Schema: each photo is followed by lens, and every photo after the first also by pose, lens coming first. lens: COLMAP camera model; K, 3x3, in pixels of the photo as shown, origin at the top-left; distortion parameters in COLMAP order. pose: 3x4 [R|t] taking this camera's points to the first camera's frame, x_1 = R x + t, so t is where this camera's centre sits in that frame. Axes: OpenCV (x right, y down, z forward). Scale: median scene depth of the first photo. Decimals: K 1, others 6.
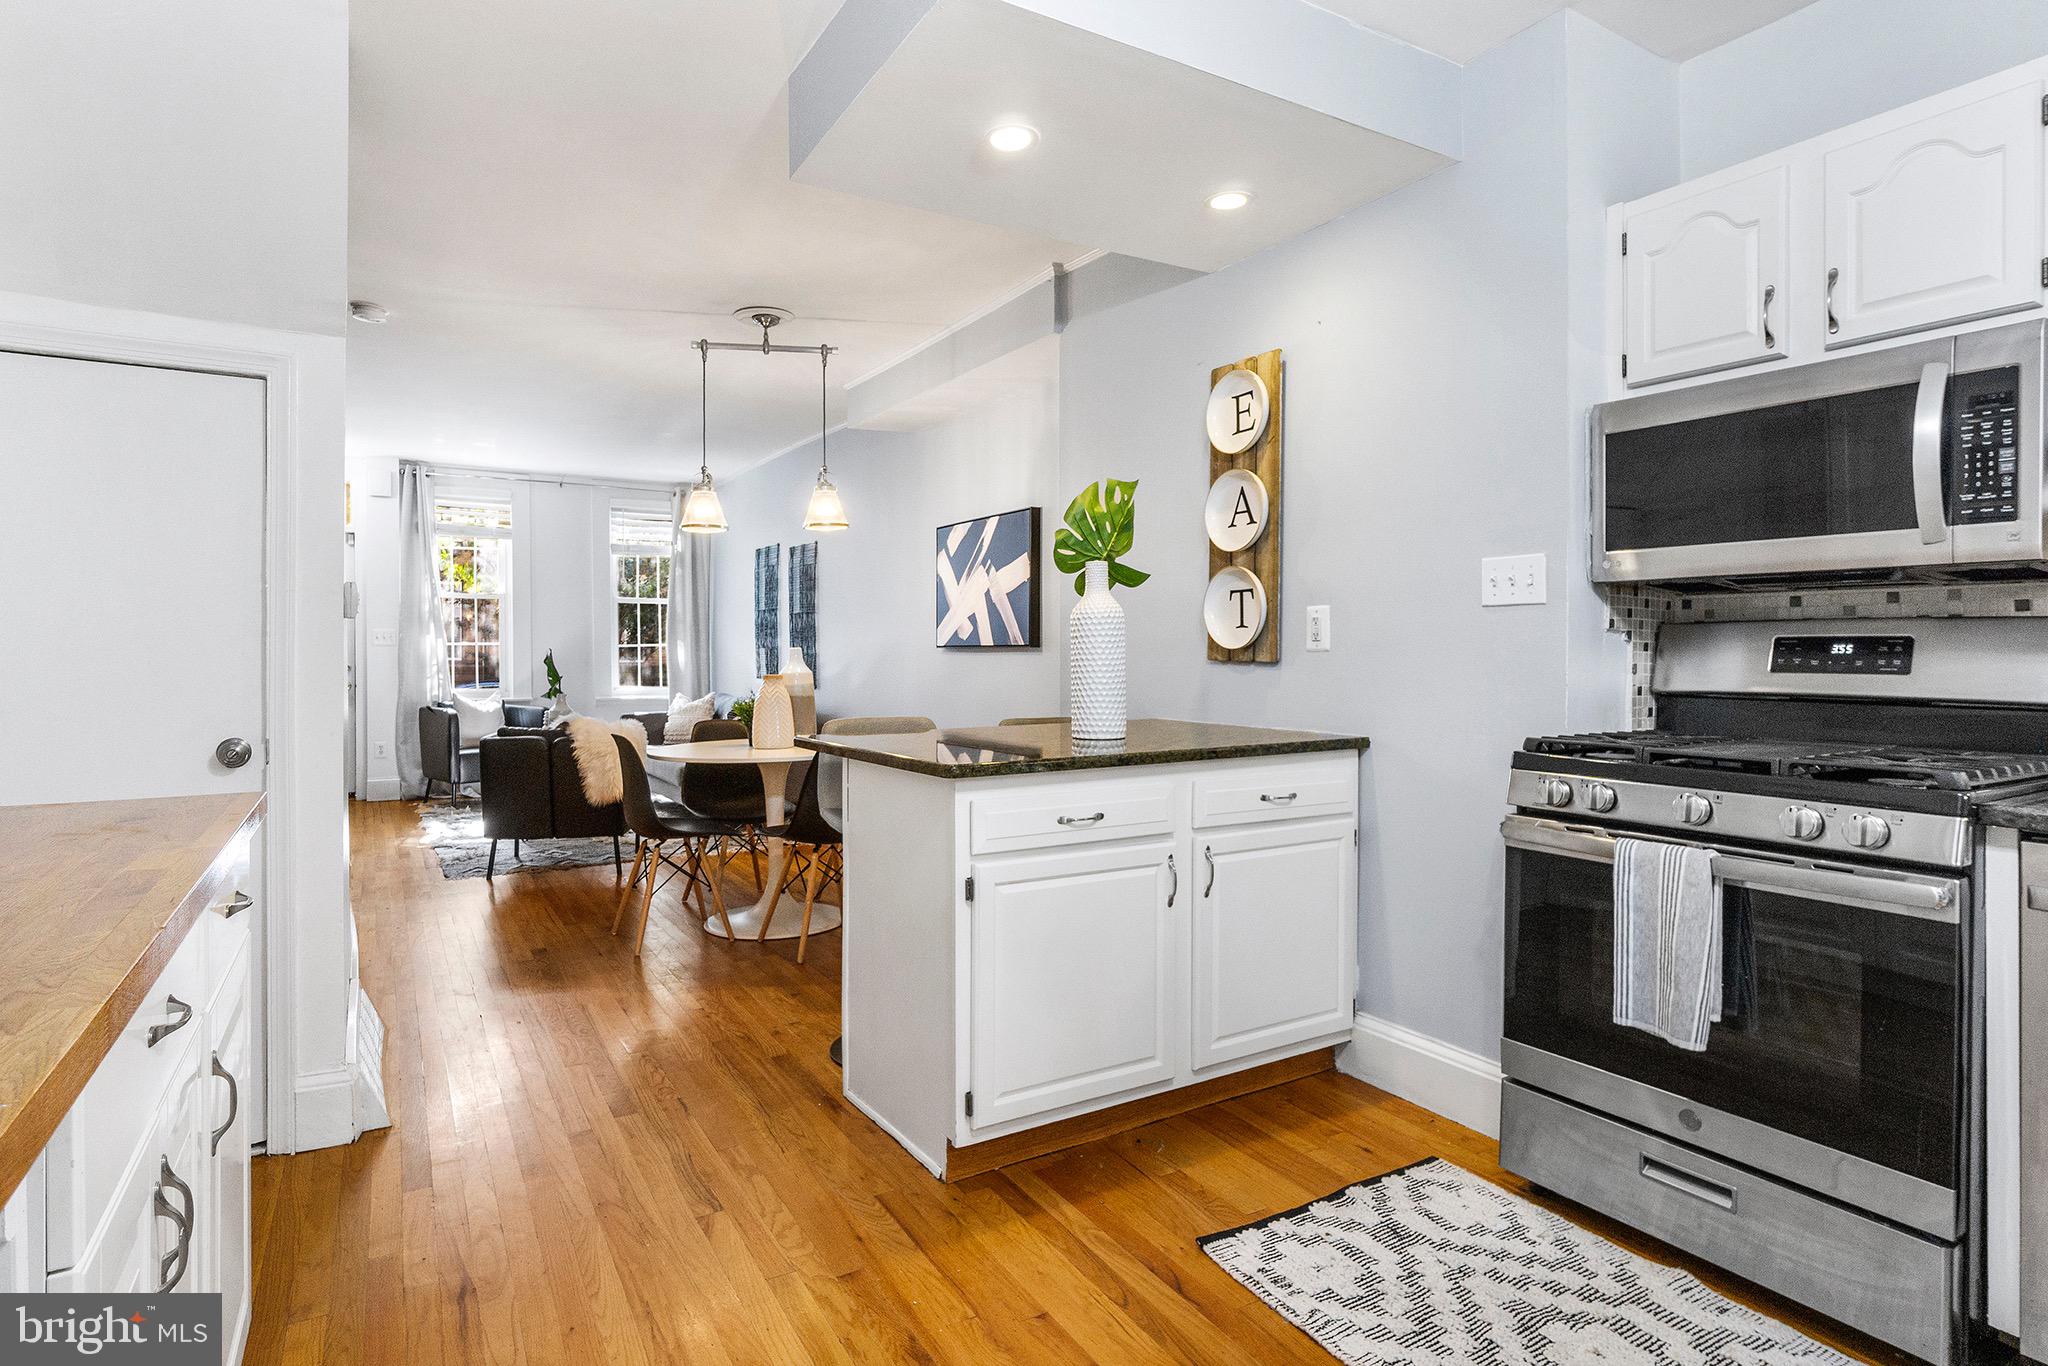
lens RADIAL K [[1093.8, 0, 994.5], [0, 1093.8, 663.8], [0, 0, 1]] dist [0.003780, 0.000568]
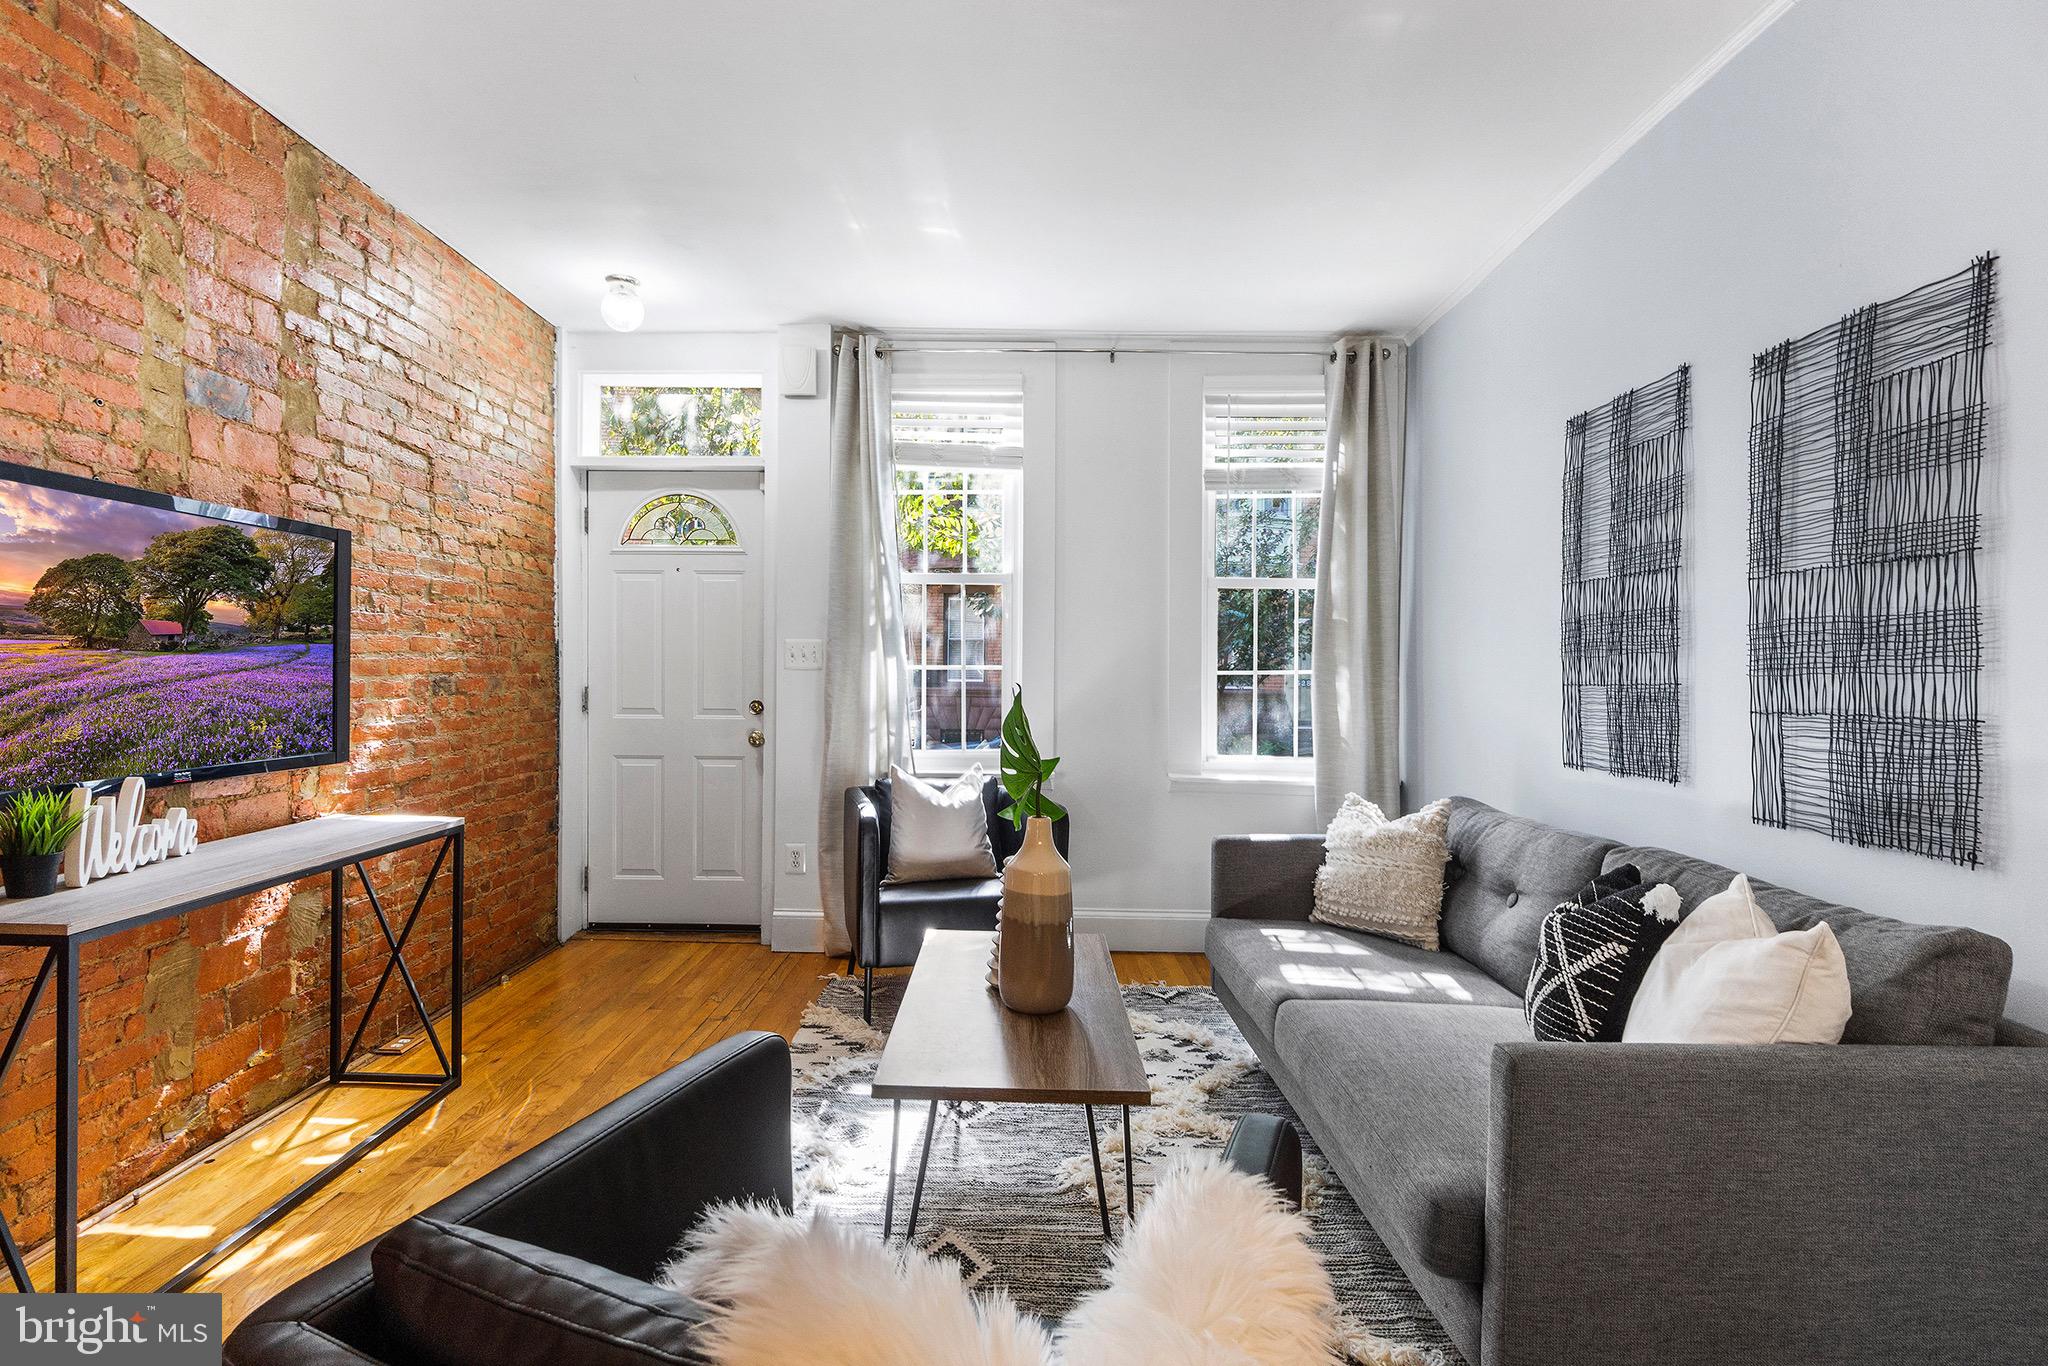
lens RADIAL K [[1023.5, 0, 1015.5], [0, 1023.5, 679.1], [0, 0, 1]] dist [-0.001029, 0.000868]
pose [[0.859798, 0.012605, -0.510478, -0.197763], [-0.016831, 0.999852, -0.003660, -0.011588], [0.510356, 0.011739, 0.859883, 0.594729]]
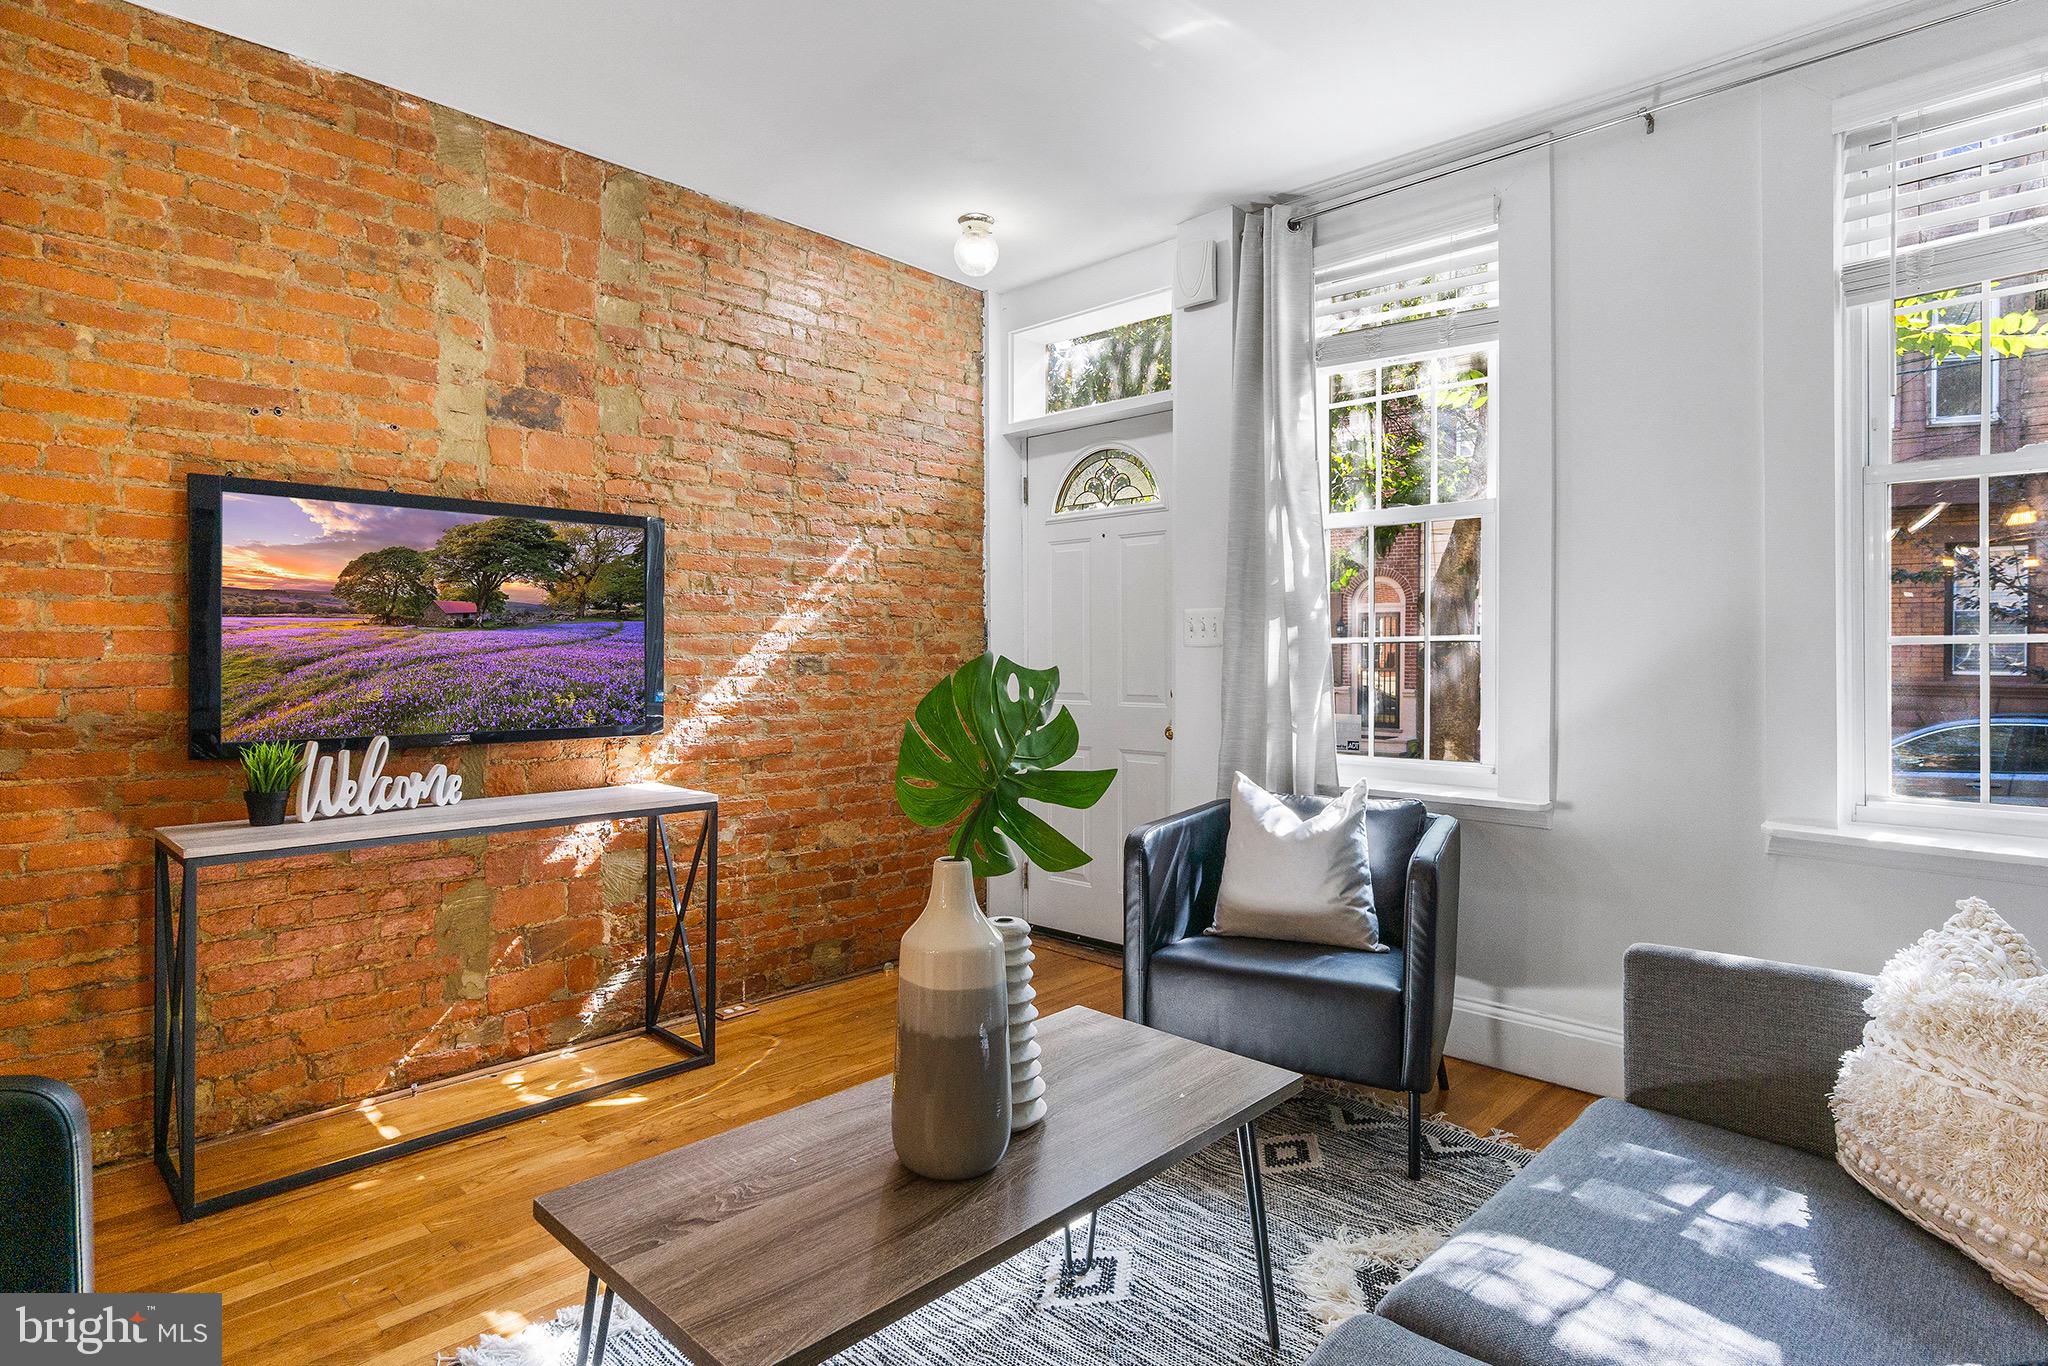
lens RADIAL K [[1108.6, 0, 1014.1], [0, 1108.6, 641.4], [0, 0, 1]] dist [0.005204, -0.000548]
pose [[0.271231, -0.019106, -0.962325, -0.149607], [-0.017586, 0.999538, -0.024801, -0.006406], [0.962353, 0.023650, 0.270770, 0.785494]]
